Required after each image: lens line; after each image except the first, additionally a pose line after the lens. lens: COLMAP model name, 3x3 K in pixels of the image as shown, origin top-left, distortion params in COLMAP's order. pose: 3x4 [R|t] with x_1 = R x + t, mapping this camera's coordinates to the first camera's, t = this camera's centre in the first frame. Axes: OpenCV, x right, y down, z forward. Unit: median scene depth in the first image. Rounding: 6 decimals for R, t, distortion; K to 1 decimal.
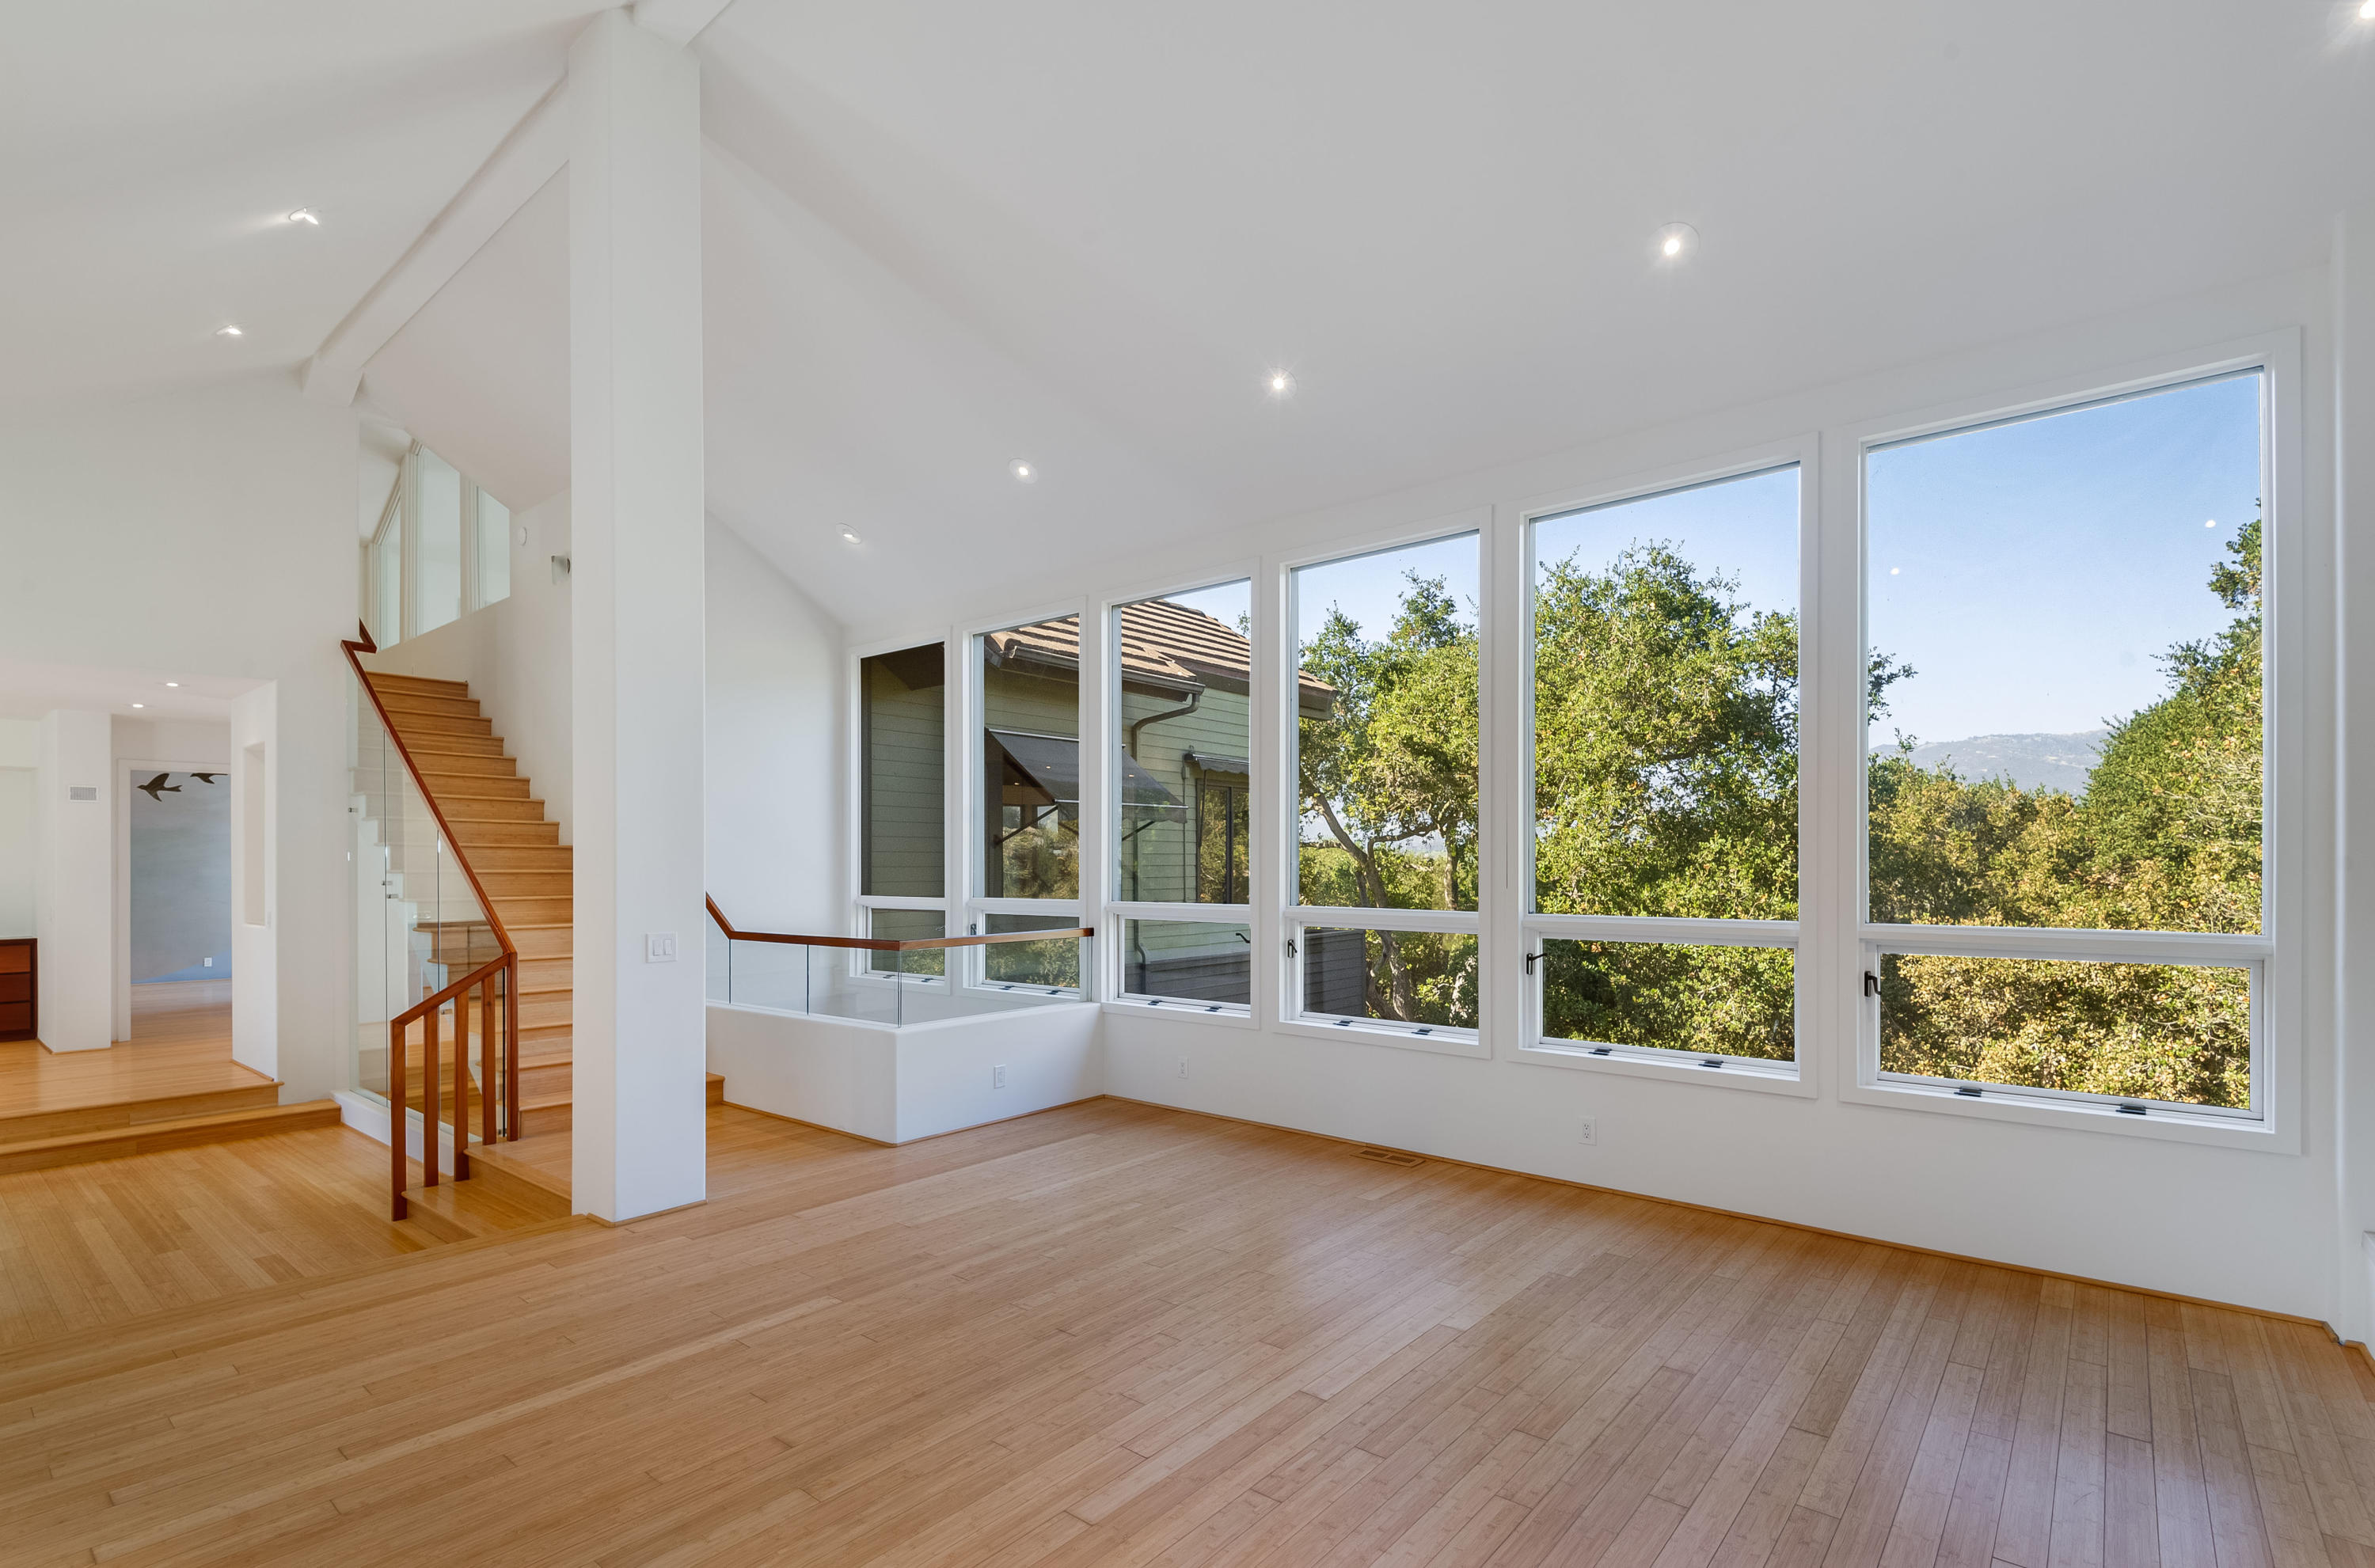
lens RADIAL K [[1096.3, 0, 1164.1], [0, 1096.3, 857.7], [0, 0, 1]] dist [0.020133, -0.010767]
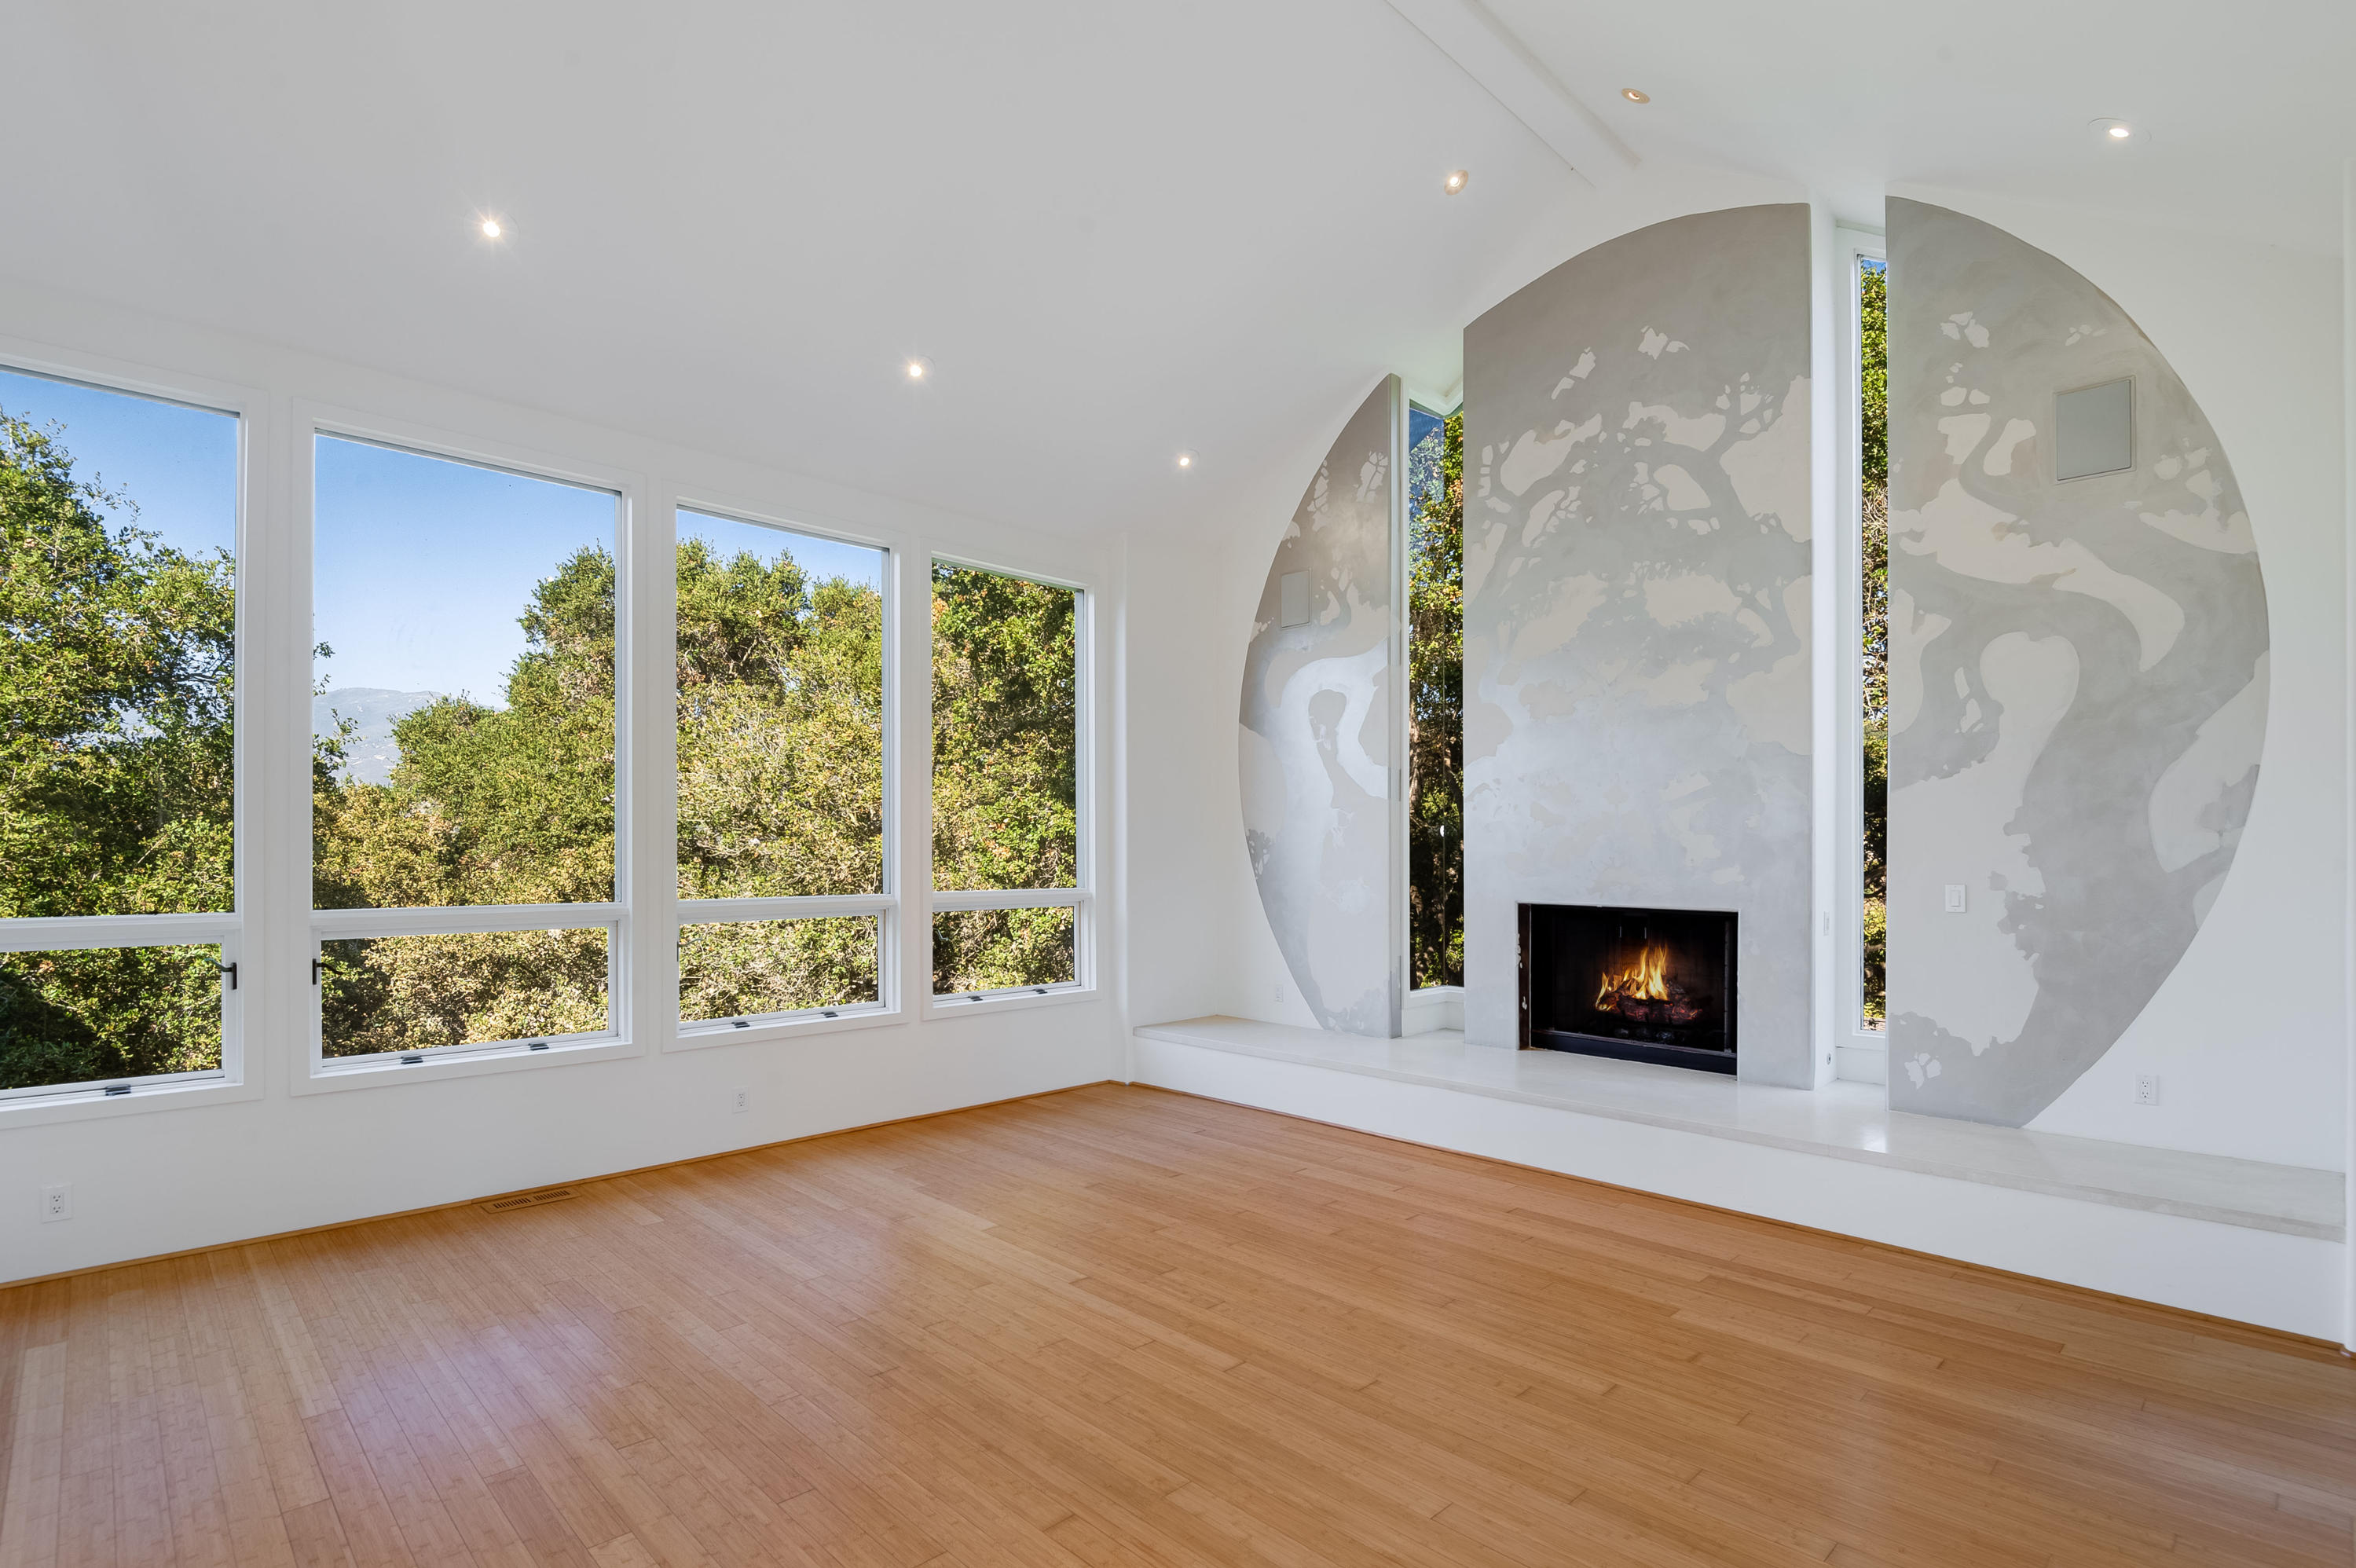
lens RADIAL K [[1087.7, 0, 1219.1], [0, 1087.7, 837.6], [0, 0, 1]] dist [0.020133, -0.010767]
pose [[0.108291, 0.011225, 0.994056, -0.624458], [-0.006058, 0.999925, -0.010632, -0.001067], [-0.994101, -0.004871, 0.108351, 0.408539]]
